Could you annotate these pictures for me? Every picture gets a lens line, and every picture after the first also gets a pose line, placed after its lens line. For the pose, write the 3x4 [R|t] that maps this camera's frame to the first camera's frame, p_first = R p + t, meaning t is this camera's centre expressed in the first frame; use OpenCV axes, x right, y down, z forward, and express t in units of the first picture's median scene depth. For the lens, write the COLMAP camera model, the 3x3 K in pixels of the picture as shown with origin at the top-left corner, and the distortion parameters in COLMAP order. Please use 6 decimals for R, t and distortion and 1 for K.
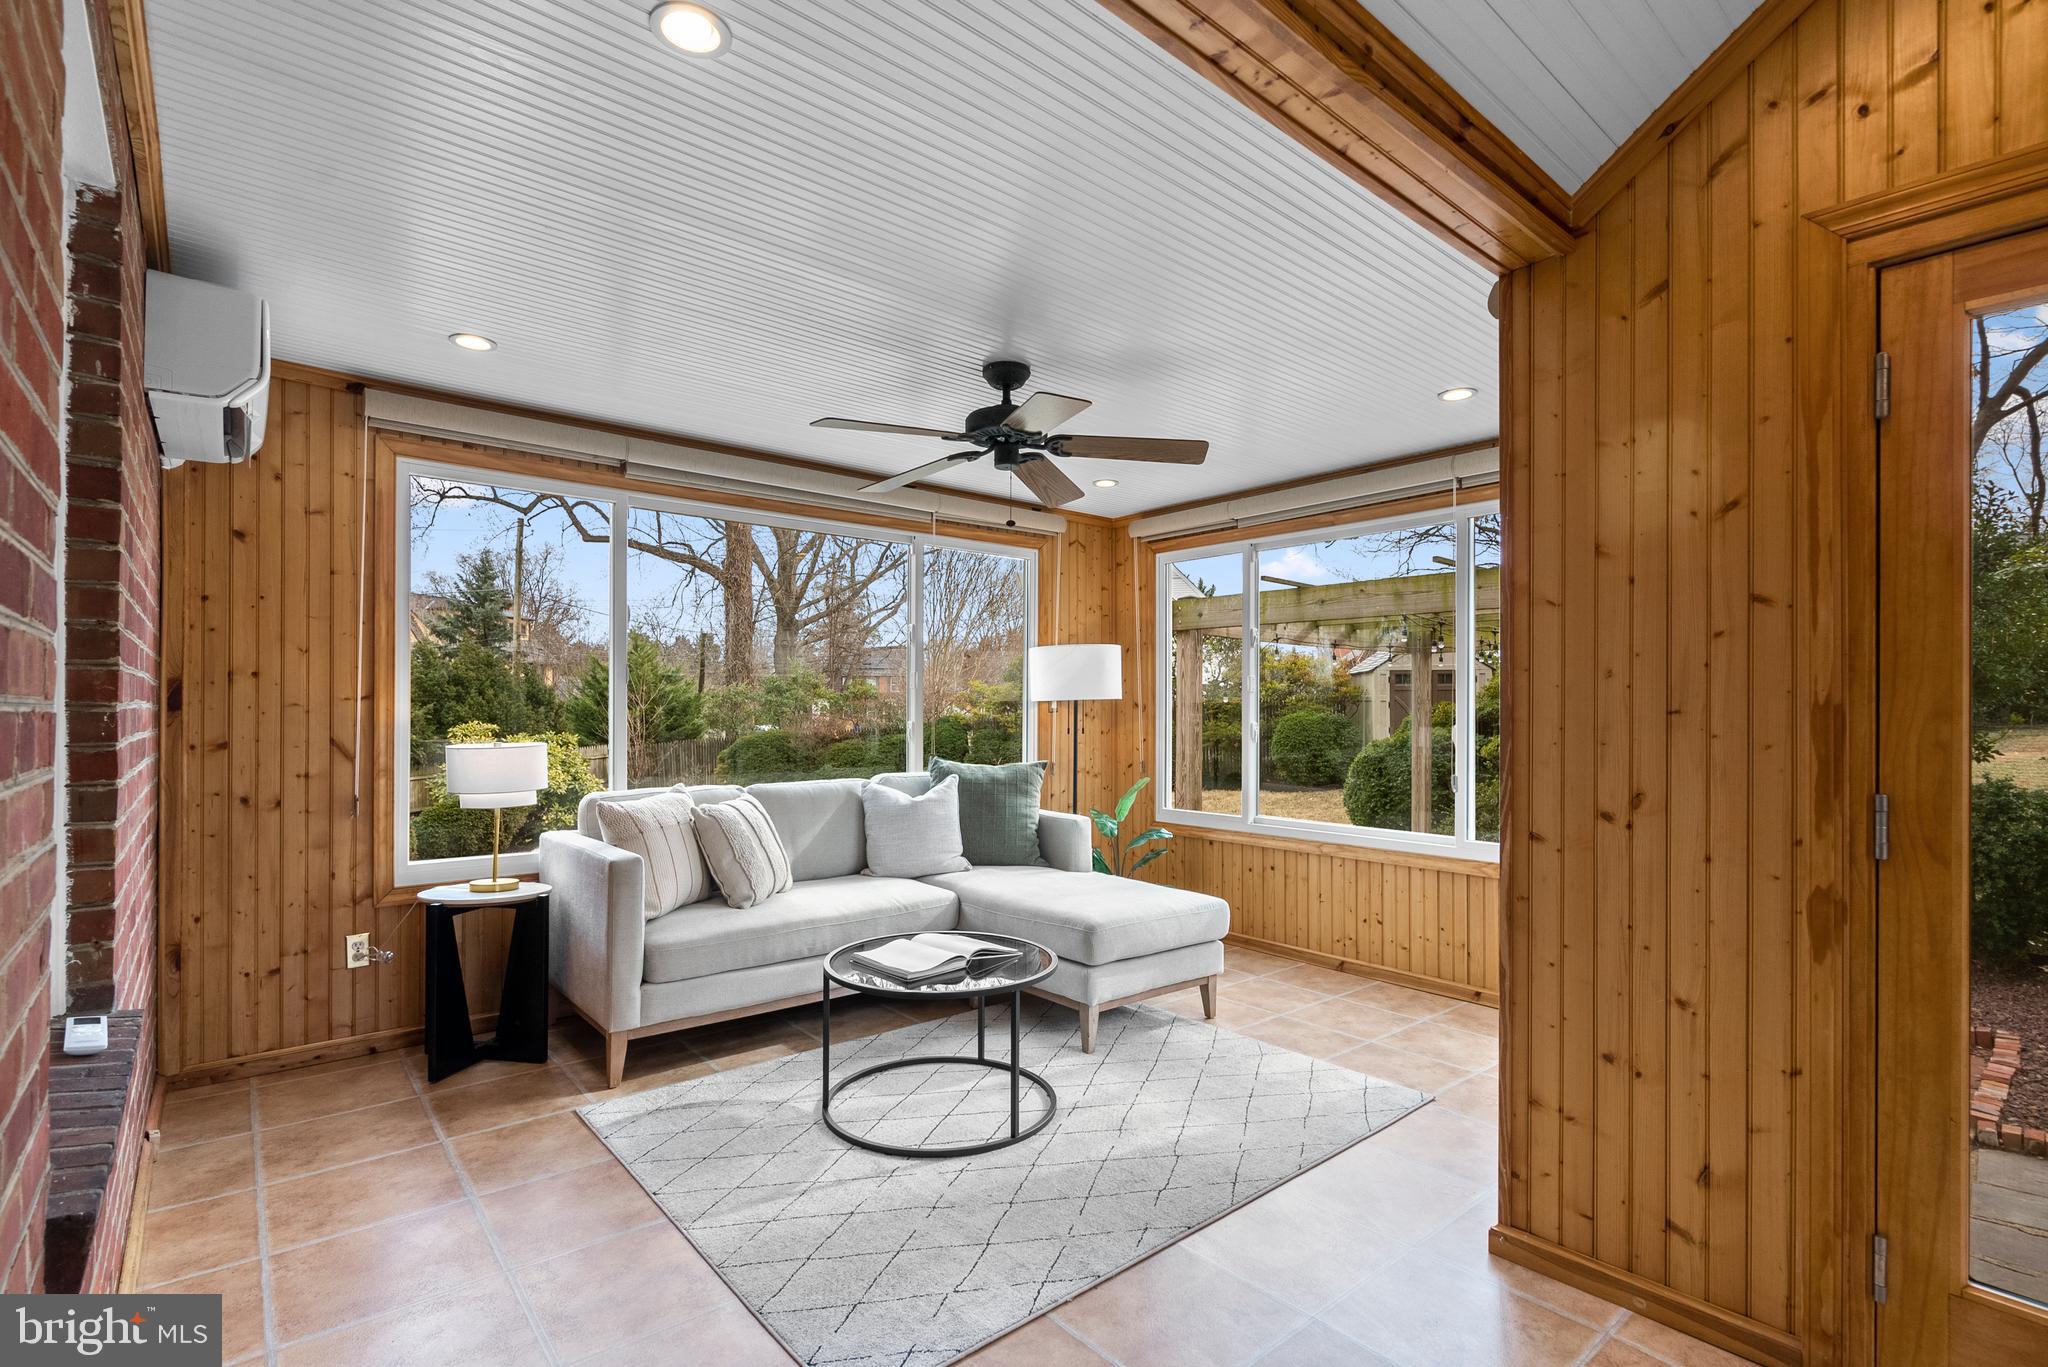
lens RADIAL K [[933.1, 0, 1040.3], [0, 933.1, 698.2], [0, 0, 1]] dist [-0.000635, 0.000813]
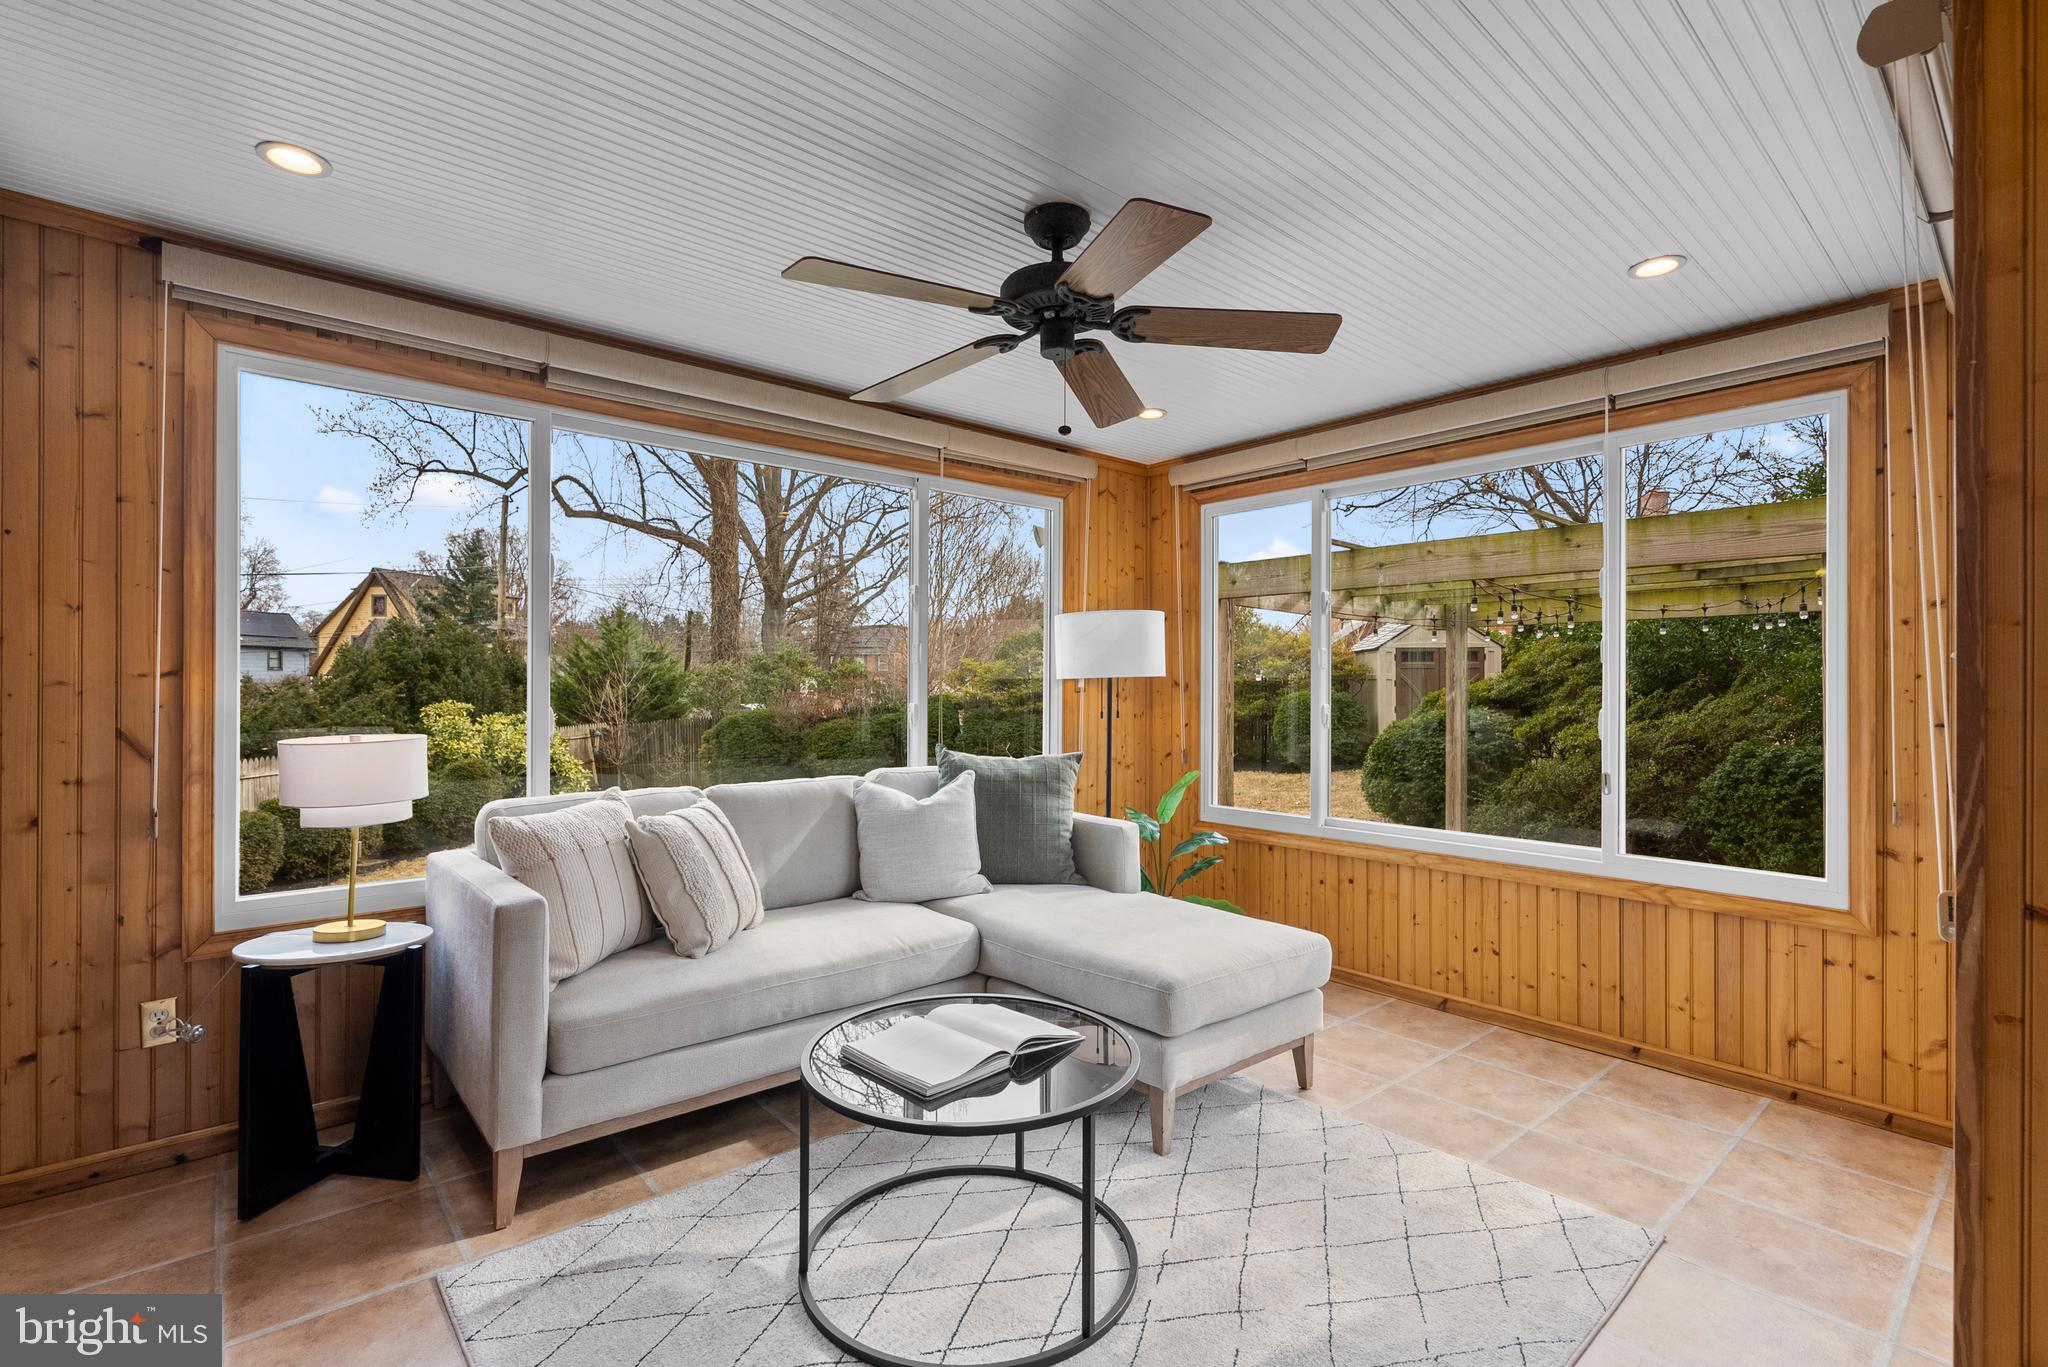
lens RADIAL K [[933.1, 0, 1036.6], [0, 933.1, 674.5], [0, 0, 1]] dist [-0.000635, 0.000813]
pose [[0.999966, 0.000180, 0.008296, -0.054664], [-0.000158, 0.999996, -0.002673, 0.002009], [-0.008296, 0.002672, 0.999962, 0.263268]]
